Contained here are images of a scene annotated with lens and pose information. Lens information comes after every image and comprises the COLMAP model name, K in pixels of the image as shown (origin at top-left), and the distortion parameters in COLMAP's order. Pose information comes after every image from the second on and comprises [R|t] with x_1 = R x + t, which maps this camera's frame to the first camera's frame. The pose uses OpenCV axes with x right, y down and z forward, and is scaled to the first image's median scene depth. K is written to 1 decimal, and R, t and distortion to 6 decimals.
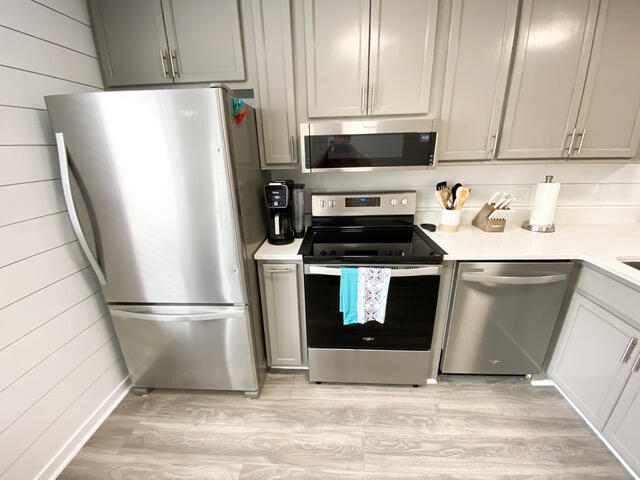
lens RADIAL K [[264.1, 0, 320.0], [0, 264.1, 240.0], [0, 0, 1]] dist [-0.002885, -0.000756]
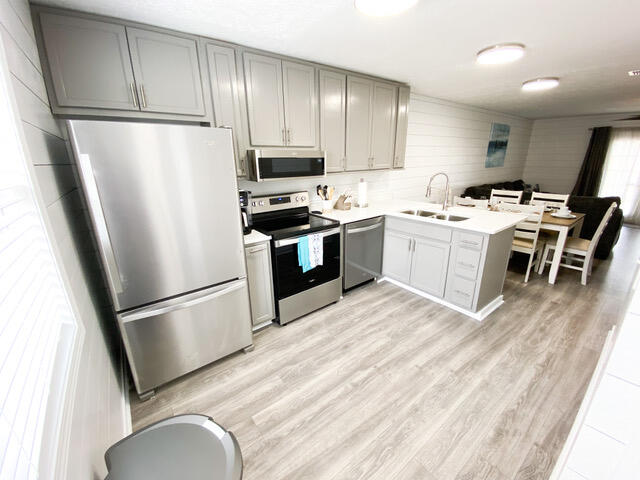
lens RADIAL K [[264.1, 0, 320.0], [0, 264.1, 240.0], [0, 0, 1]] dist [-0.002885, -0.000756]
pose [[0.752110, -0.179396, 0.634151, -0.800064], [0.206045, 0.978009, 0.032298, 0.088325], [-0.626000, 0.106372, 0.772534, -0.334224]]
